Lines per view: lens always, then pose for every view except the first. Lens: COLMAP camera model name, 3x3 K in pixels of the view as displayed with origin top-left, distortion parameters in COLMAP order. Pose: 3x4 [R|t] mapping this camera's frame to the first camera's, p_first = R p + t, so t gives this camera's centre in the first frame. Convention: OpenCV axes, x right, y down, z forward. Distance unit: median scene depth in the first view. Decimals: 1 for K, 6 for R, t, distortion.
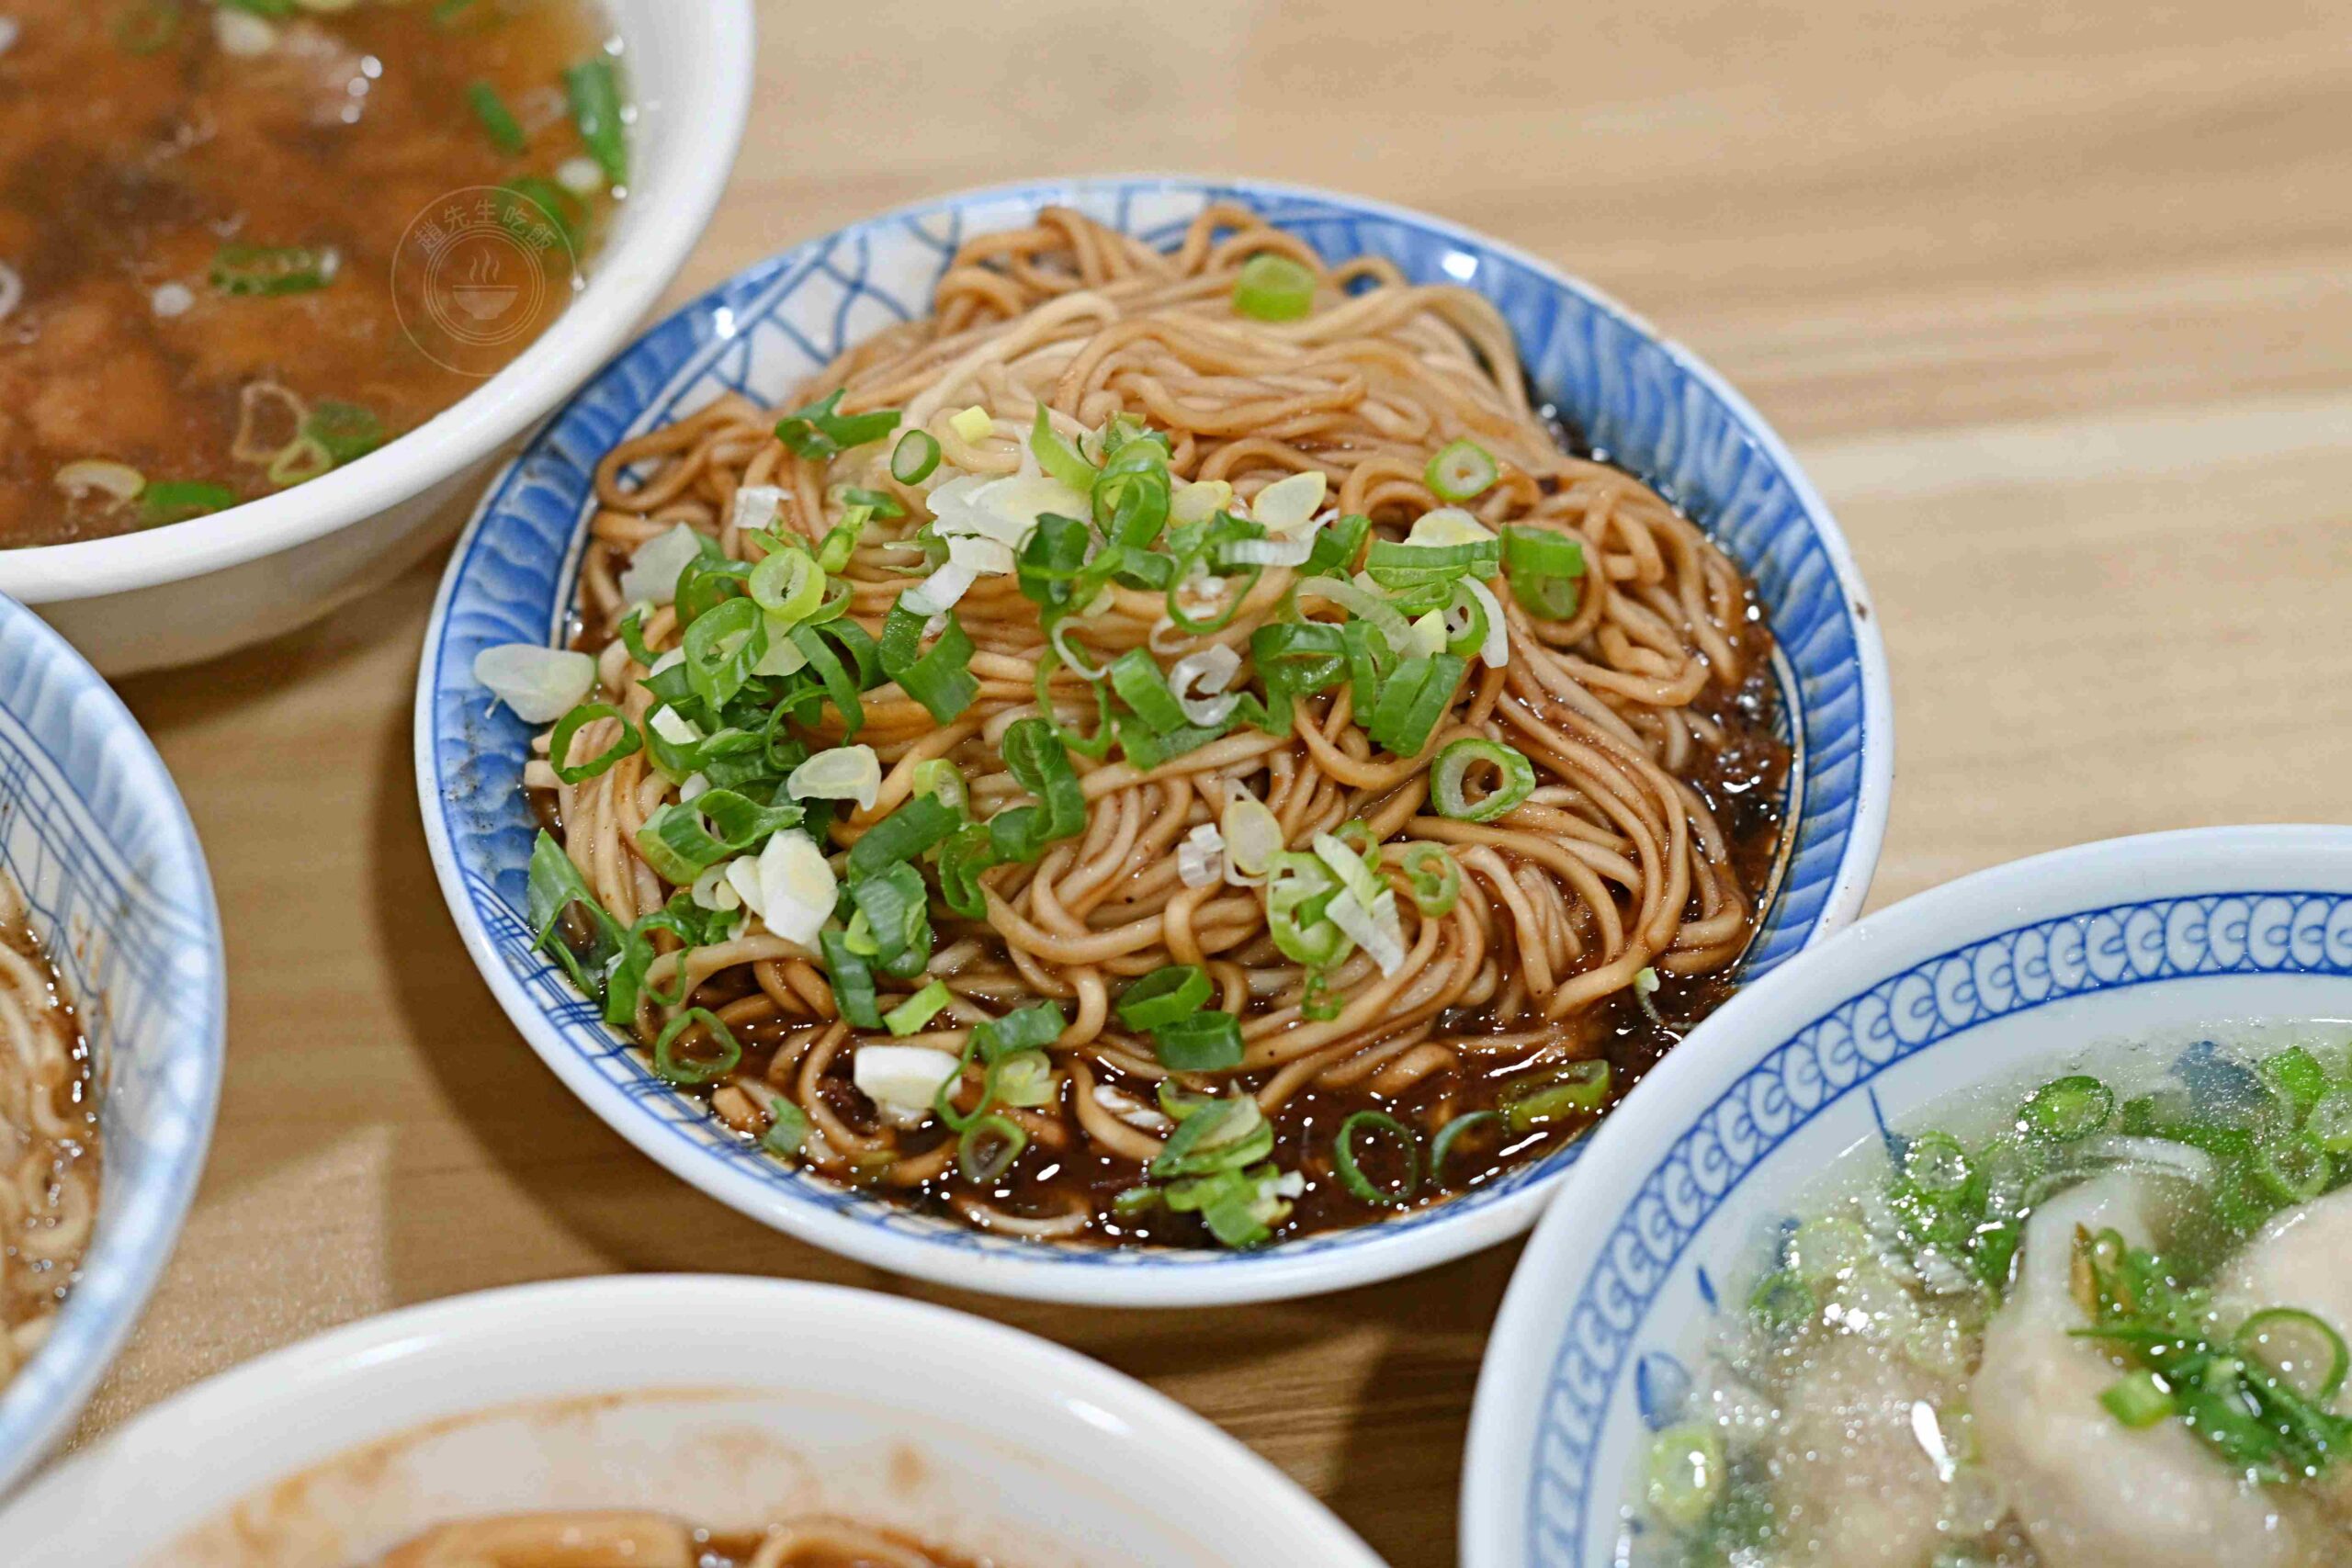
lens RADIAL K [[4968.0, 0, 1176.0], [0, 4968.0, 784.0], [0, 0, 1]] dist [0.008052, -0.185375]
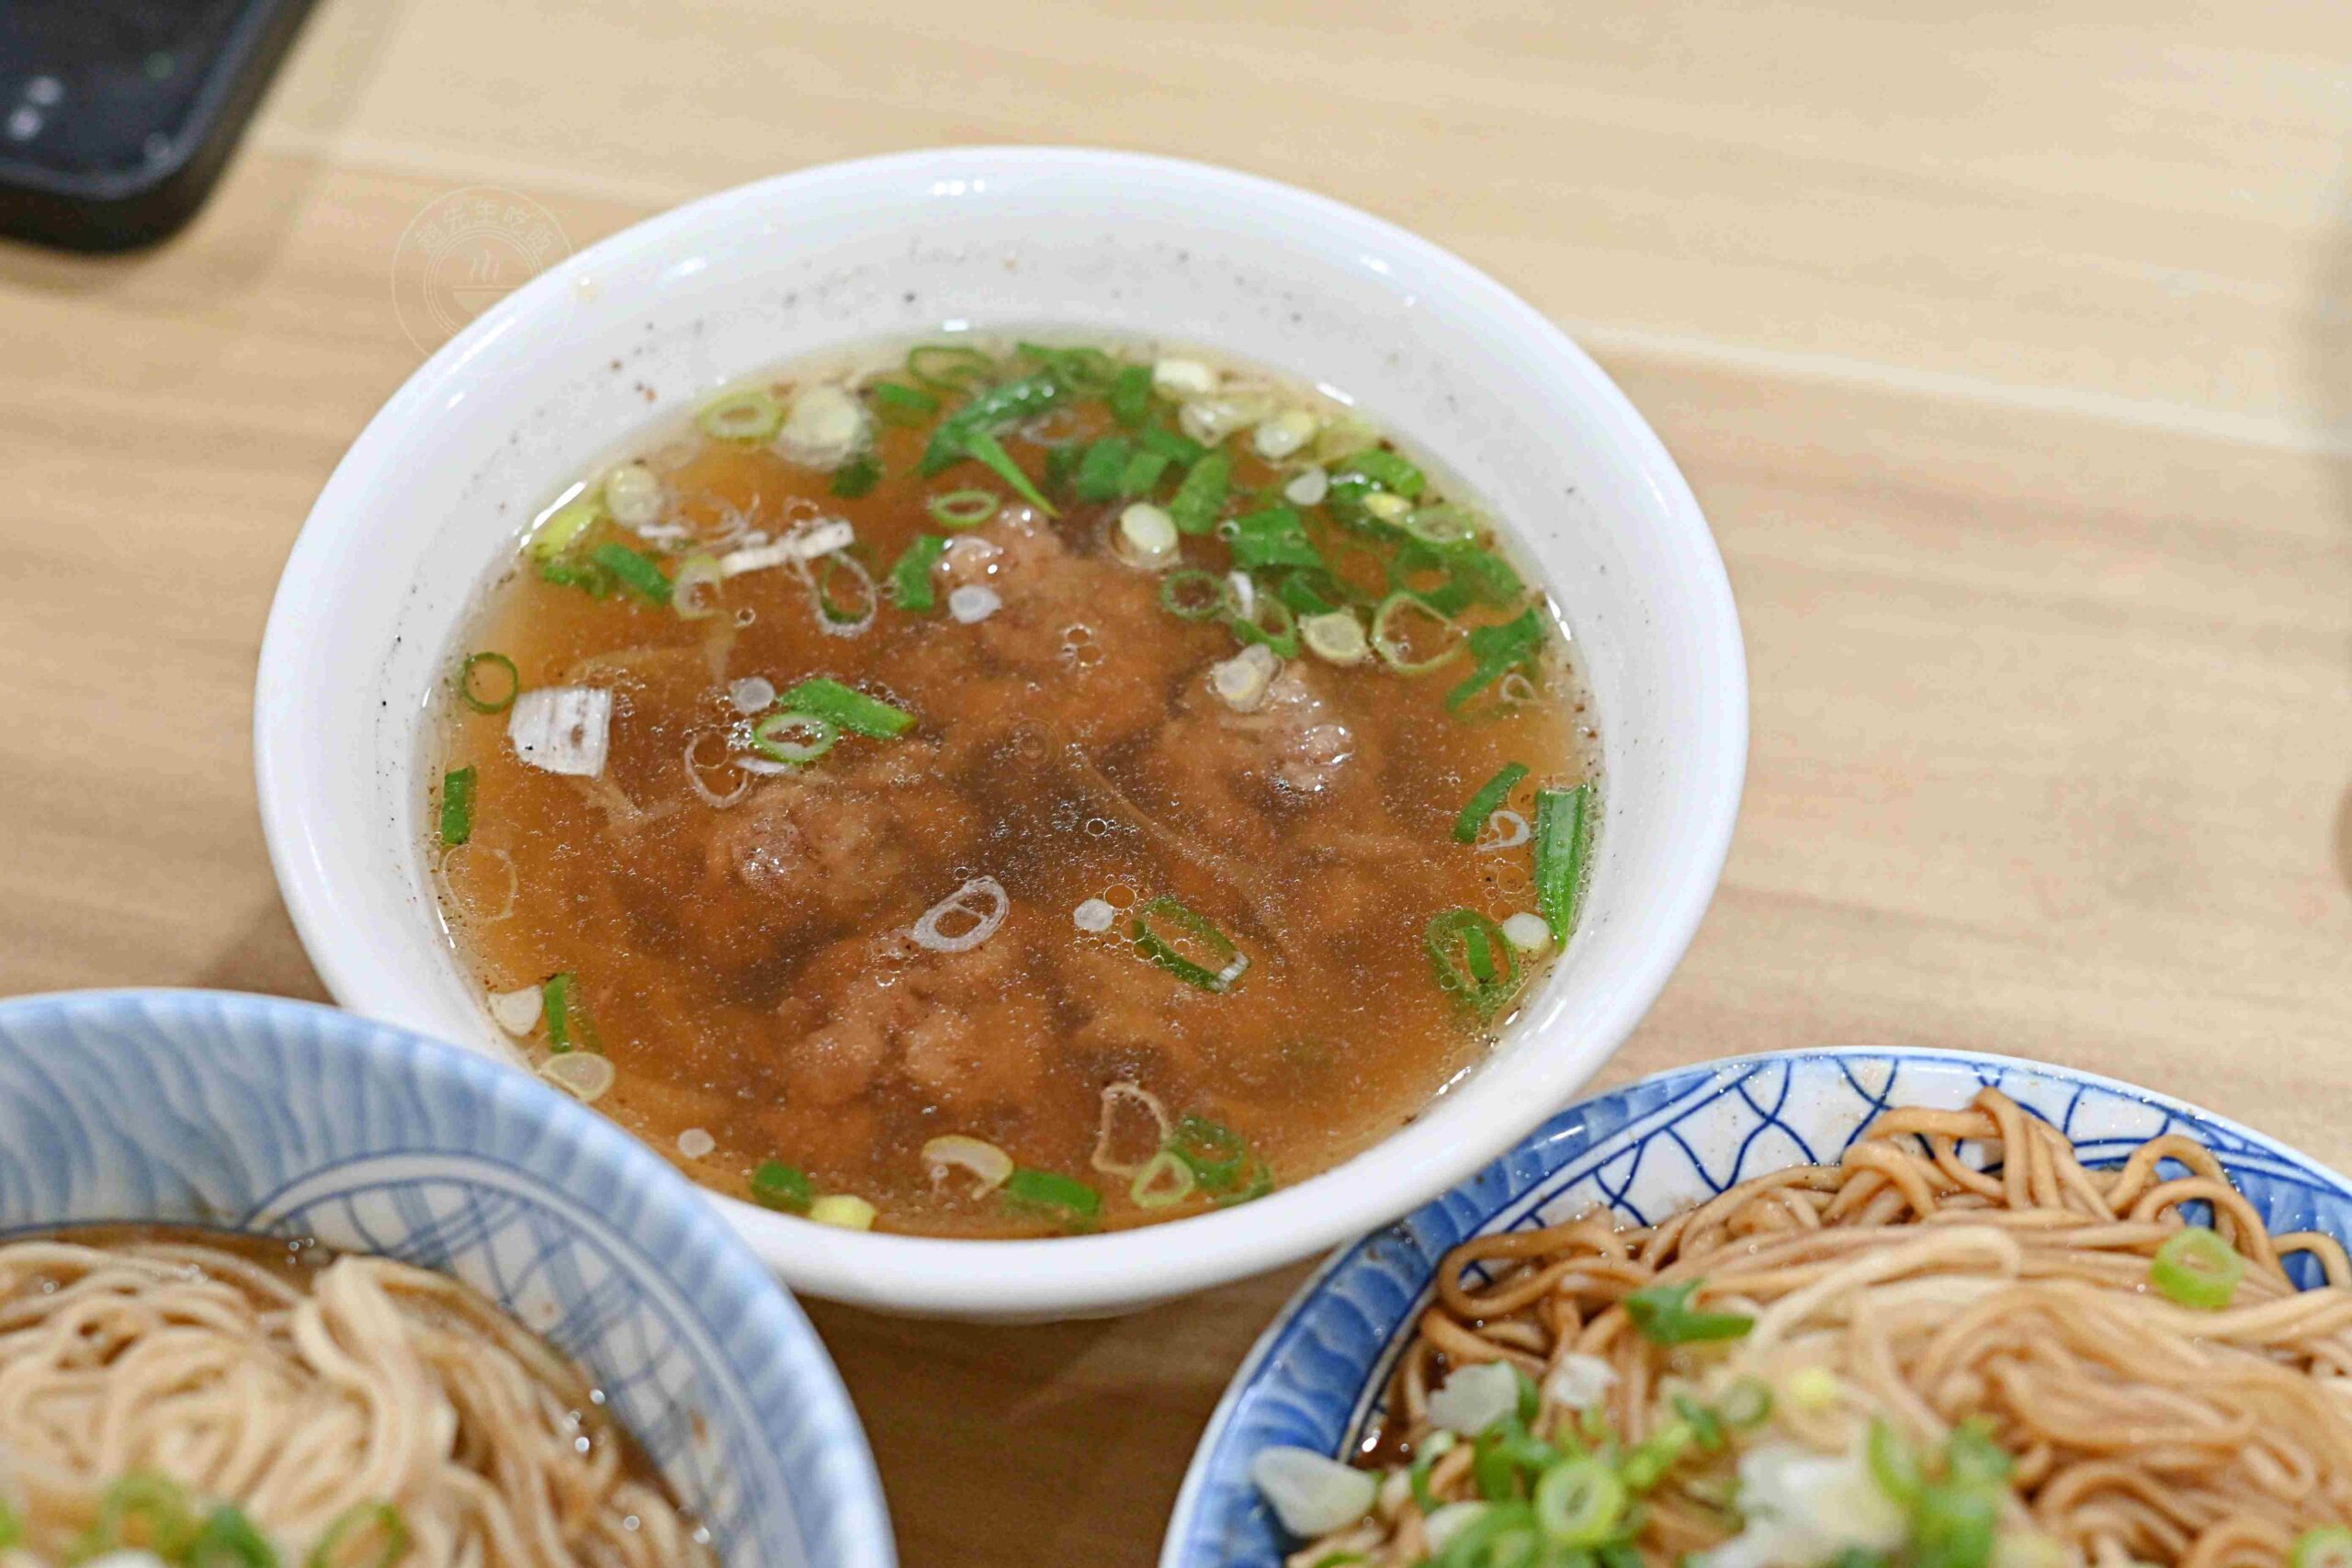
lens RADIAL K [[4968.0, 0, 1176.0], [0, 4968.0, 784.0], [0, 0, 1]] dist [0.008052, -0.185375]
pose [[0.942067, 0.255433, -0.217402, 0.020879], [-0.251112, 0.966779, 0.047762, -0.203369], [0.222380, 0.009597, 0.974913, 0.063454]]
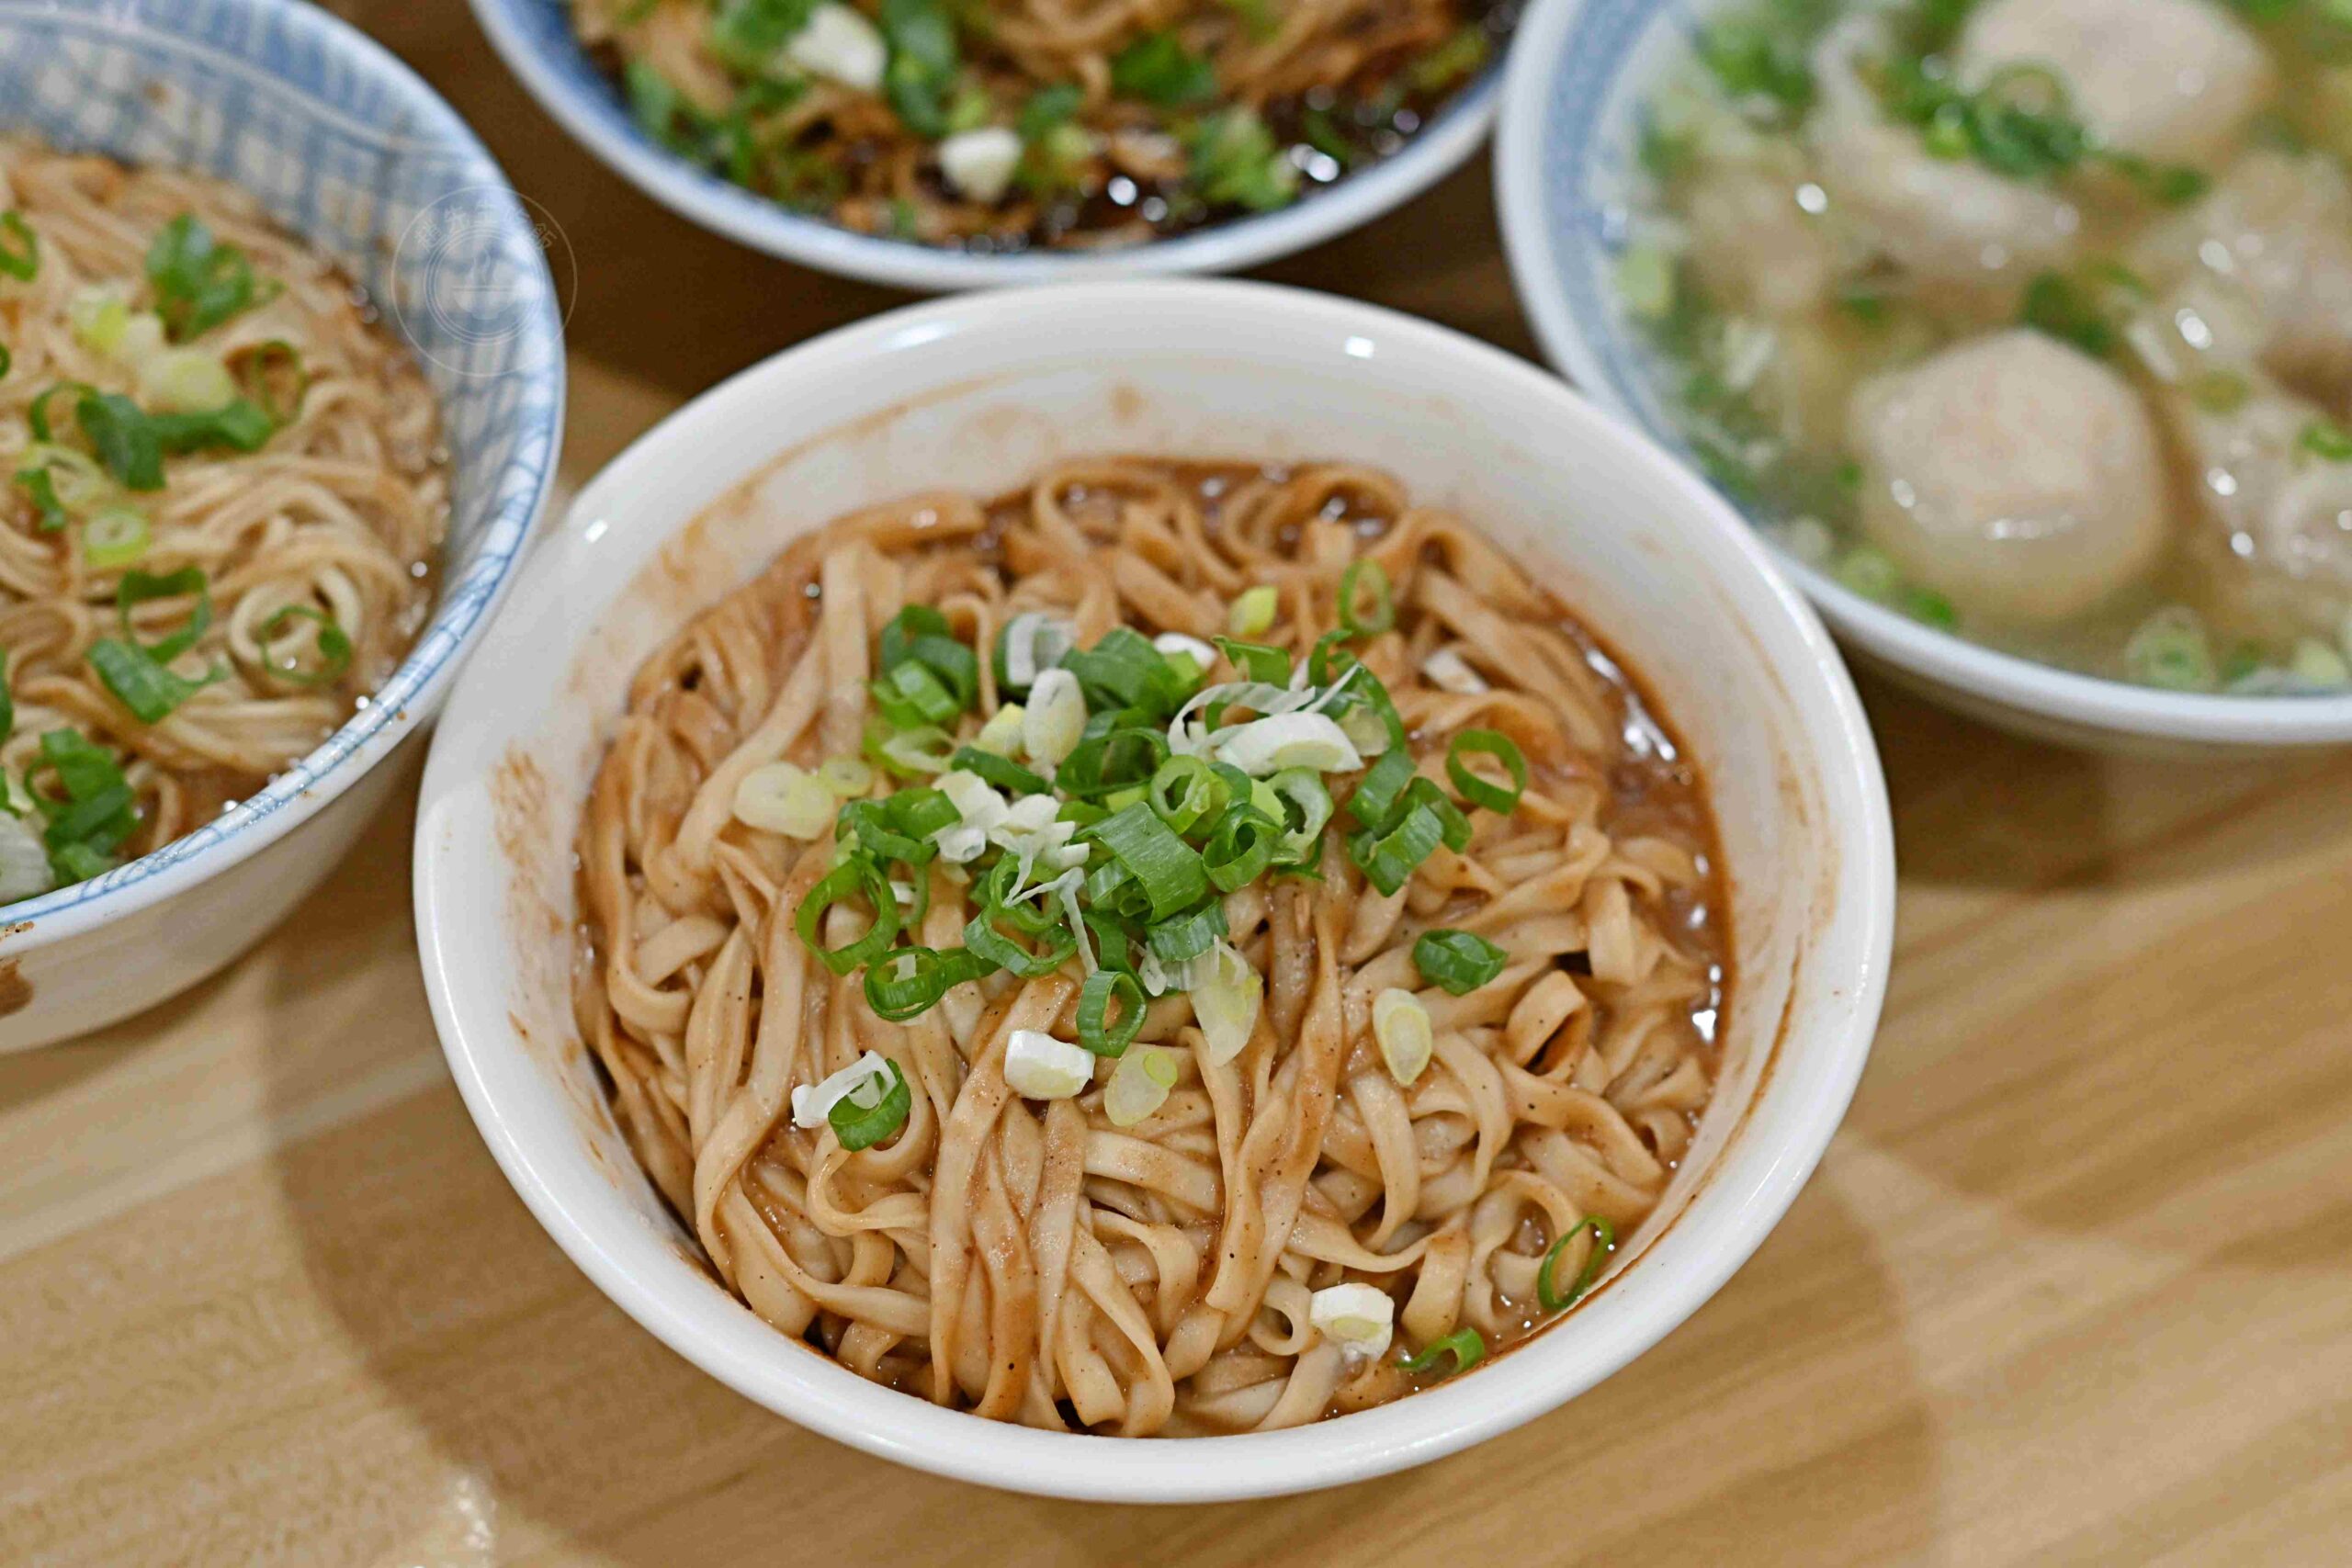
lens RADIAL K [[4968.0, 0, 1176.0], [0, 4968.0, 784.0], [0, 0, 1]] dist [0.008052, -0.185375]
pose [[0.940863, -0.267452, 0.207956, -0.315048], [0.251935, 0.962735, 0.098334, 0.099702], [-0.226506, -0.040128, 0.973183, -0.269294]]
